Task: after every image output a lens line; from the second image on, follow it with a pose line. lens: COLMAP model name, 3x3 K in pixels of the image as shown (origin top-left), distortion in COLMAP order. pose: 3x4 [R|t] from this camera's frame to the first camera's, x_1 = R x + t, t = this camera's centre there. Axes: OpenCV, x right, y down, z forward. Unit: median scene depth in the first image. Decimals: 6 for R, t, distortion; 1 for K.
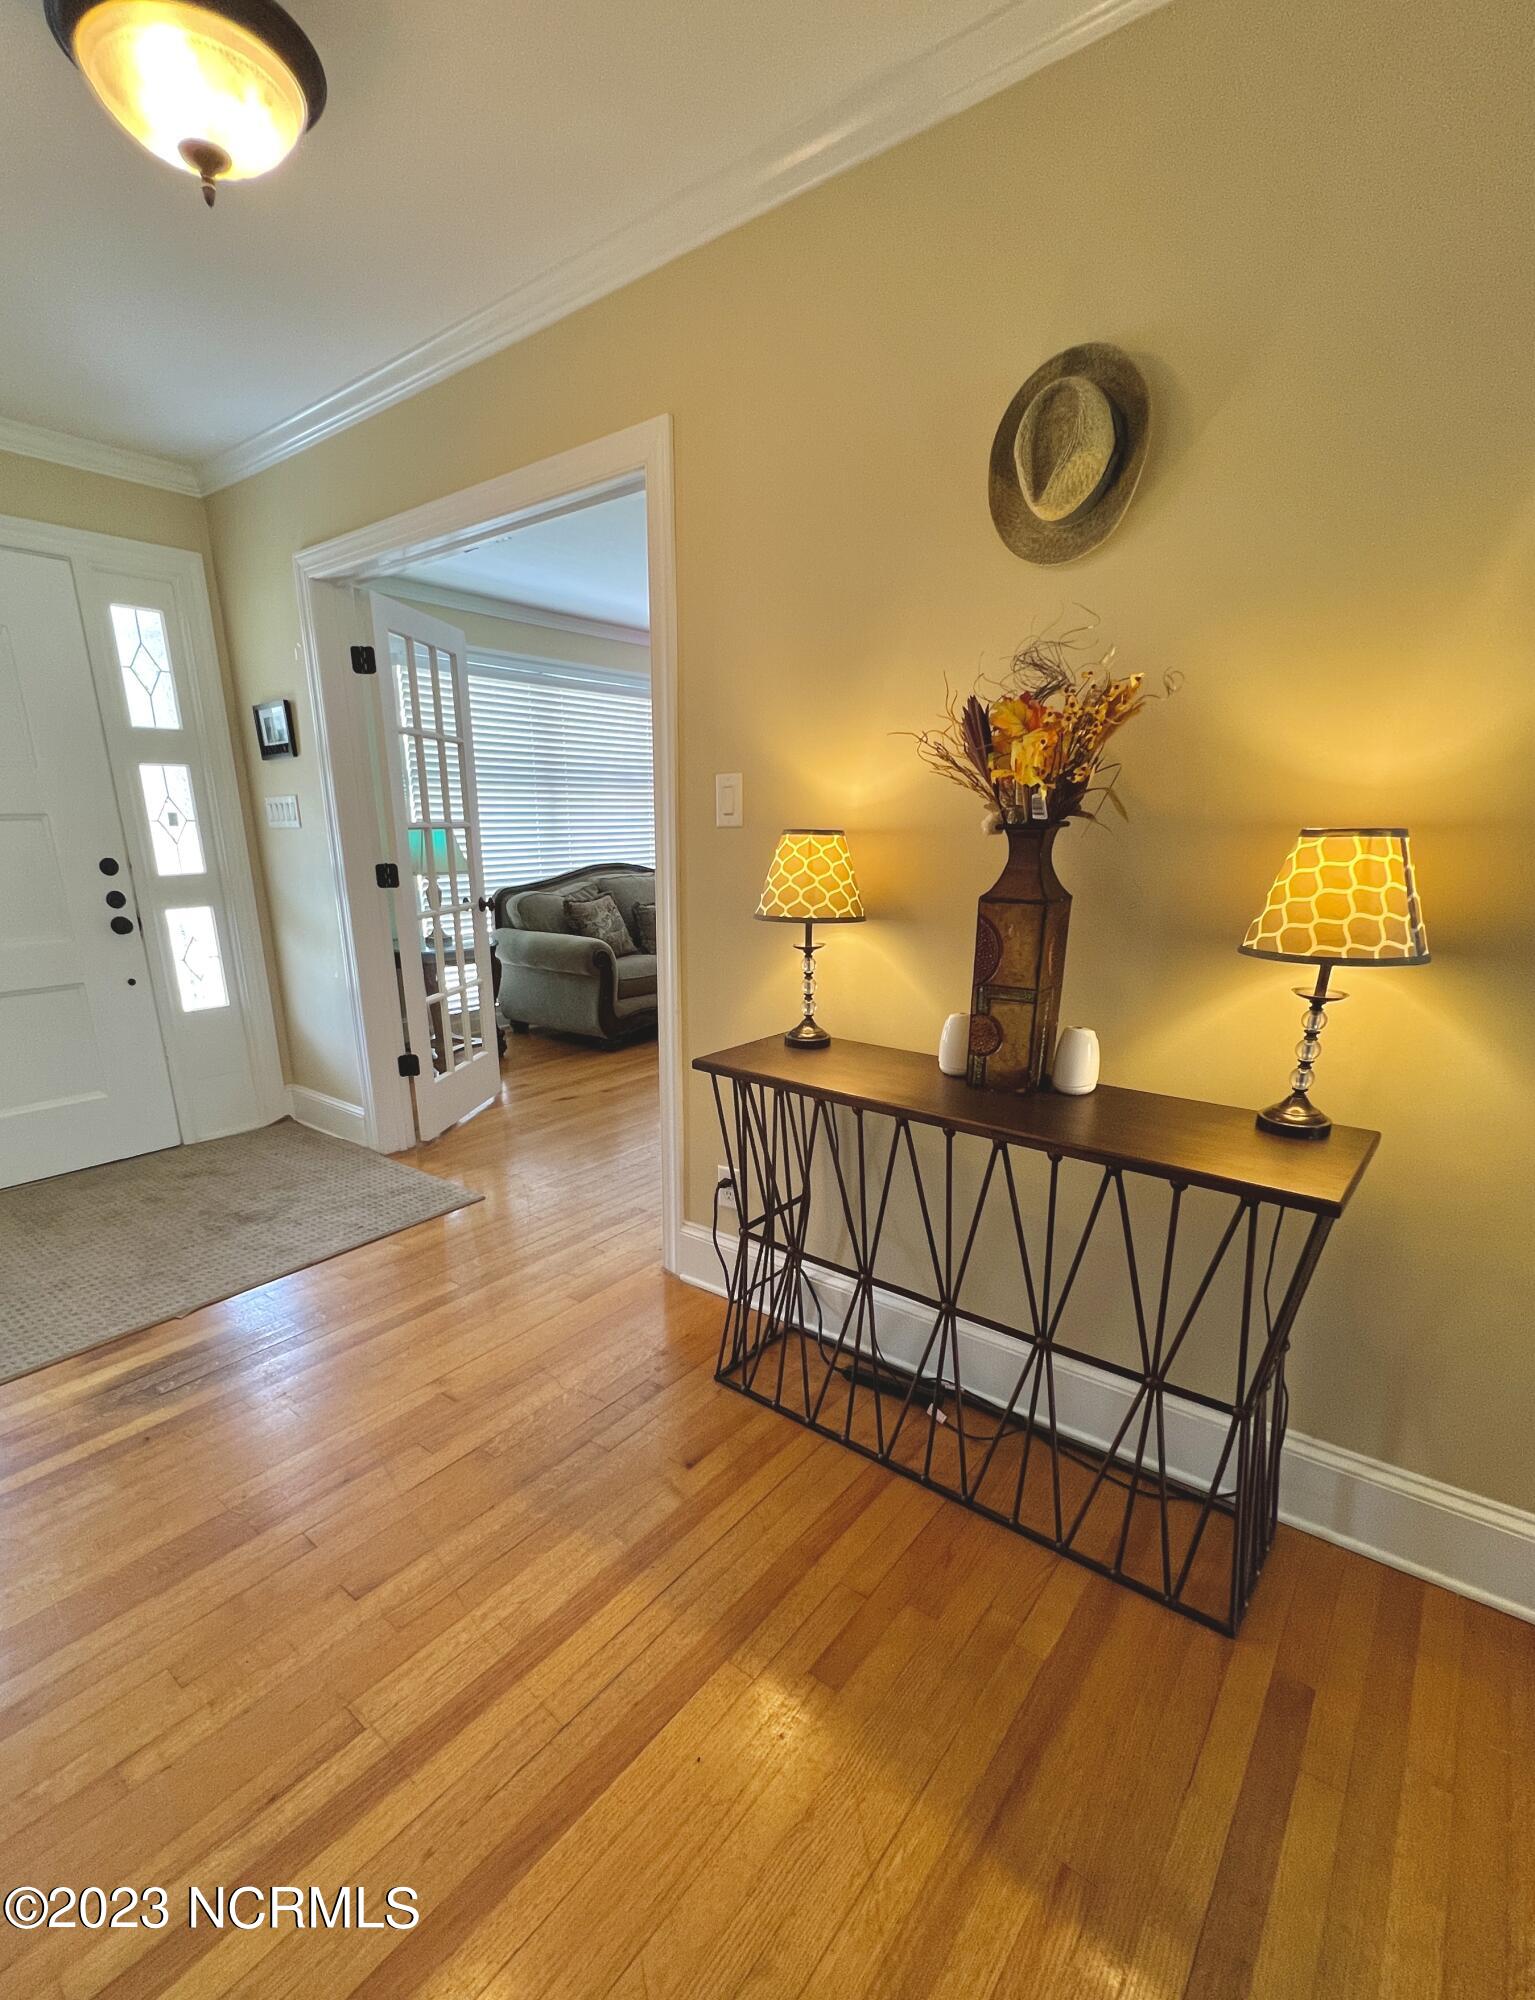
lens RADIAL K [[935.2, 0, 757.8], [0, 935.2, 1109.7], [0, 0, 1]] dist [-0.002904, 0.006885]
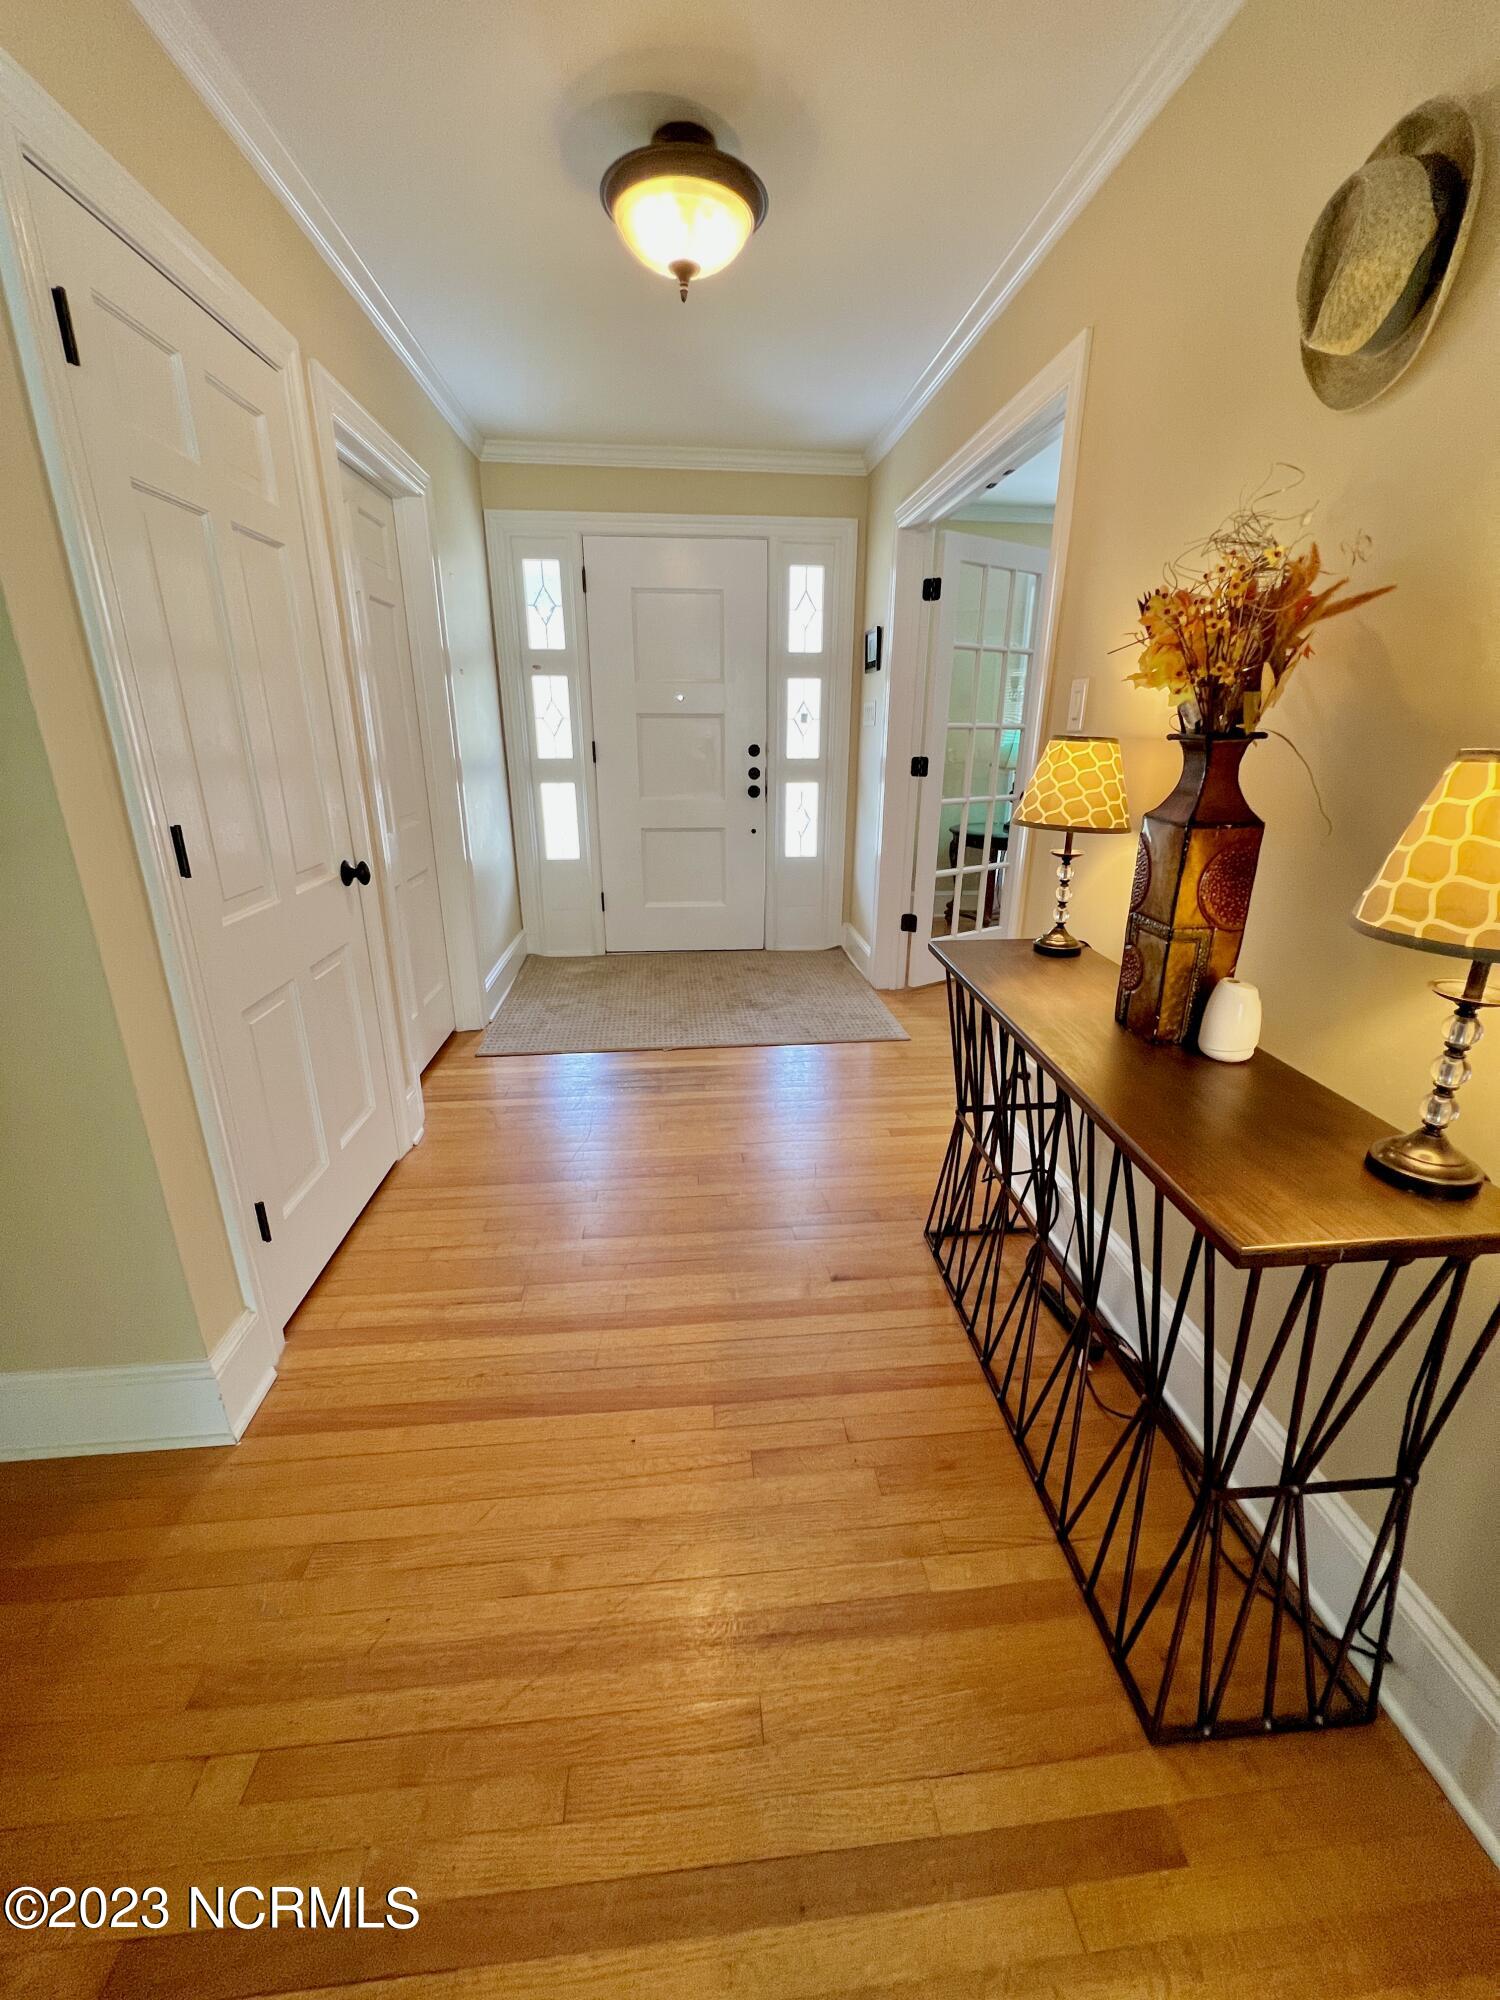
lens RADIAL K [[826.4, 0, 750.0], [0, 826.4, 1000.0], [0, 0, 1]] dist [-0.003091, 0.000390]
pose [[0.701354, 0.241593, -0.670623, 0.303678], [-0.225660, 0.967676, 0.112607, -0.032274], [0.676151, 0.072356, 0.733202, 0.096286]]
